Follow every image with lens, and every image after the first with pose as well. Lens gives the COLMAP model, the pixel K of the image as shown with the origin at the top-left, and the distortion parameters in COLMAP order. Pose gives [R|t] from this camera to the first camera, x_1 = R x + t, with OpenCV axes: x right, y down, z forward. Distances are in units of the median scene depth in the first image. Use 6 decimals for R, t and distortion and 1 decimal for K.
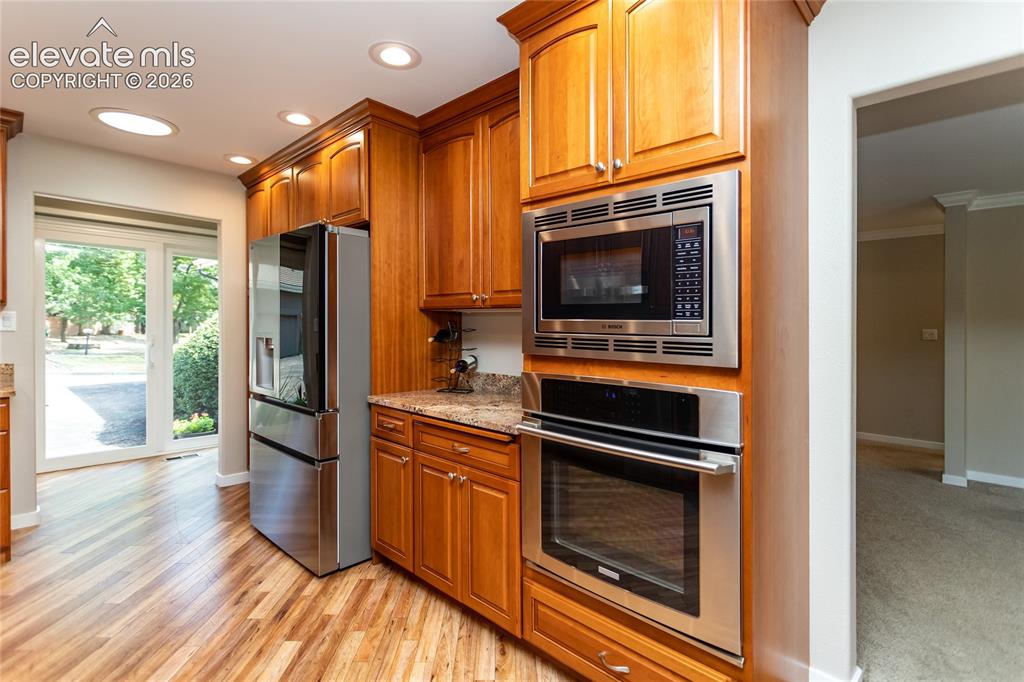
lens RADIAL K [[494.5, 0, 509.9], [0, 494.5, 326.5], [0, 0, 1]] dist [0.003075, -0.000767]
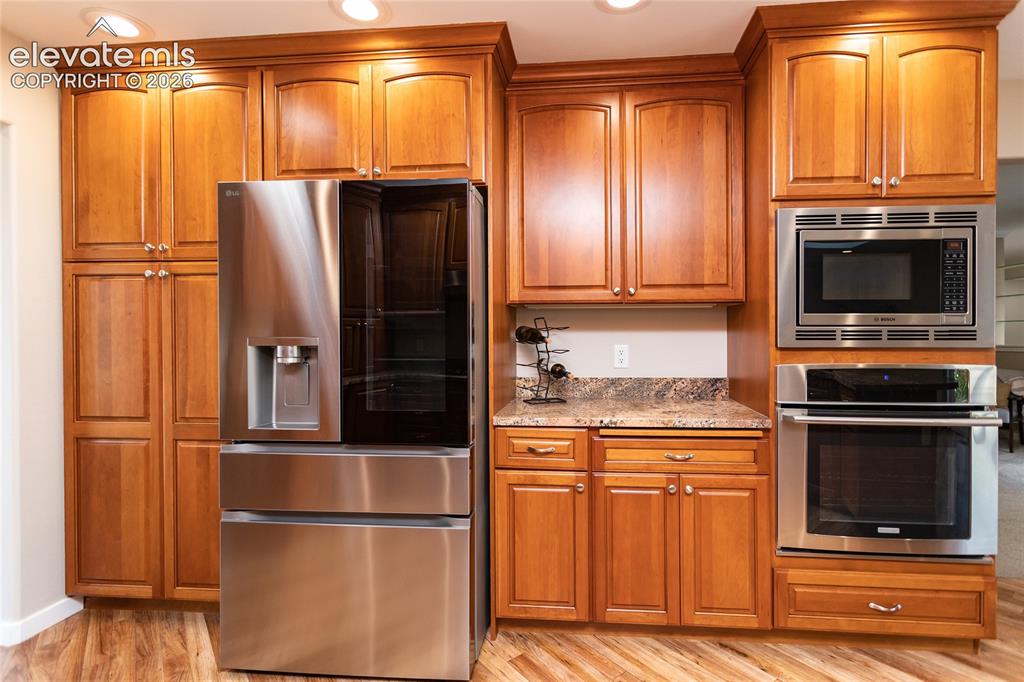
lens RADIAL K [[494.5, 0, 509.6], [0, 494.5, 333.5], [0, 0, 1]] dist [0.003075, -0.000767]
pose [[0.772115, -0.009966, 0.635405, -1.025341], [0.012911, 0.999917, -0.000005, 0.018856], [-0.635352, 0.008208, 0.772179, 0.551969]]
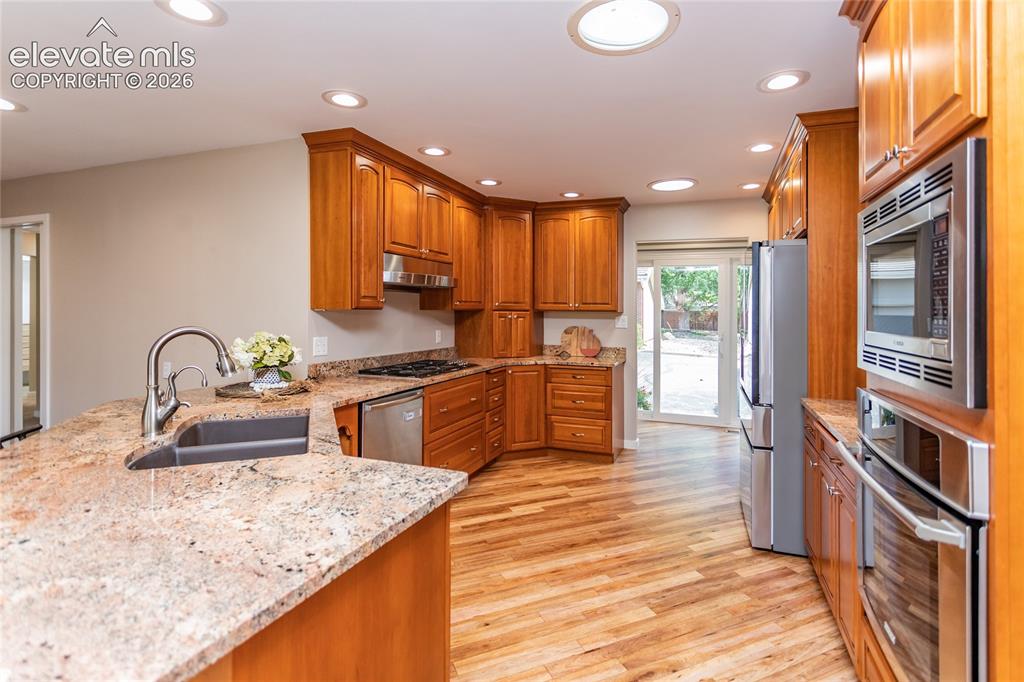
lens RADIAL K [[494.5, 0, 518.7], [0, 494.5, 317.0], [0, 0, 1]] dist [0.003075, -0.000767]
pose [[0.382904, 0.001788, -0.923786, 0.618139], [-0.009361, 0.999954, -0.001945, -0.030229], [0.923741, 0.009392, 0.382903, 0.065744]]
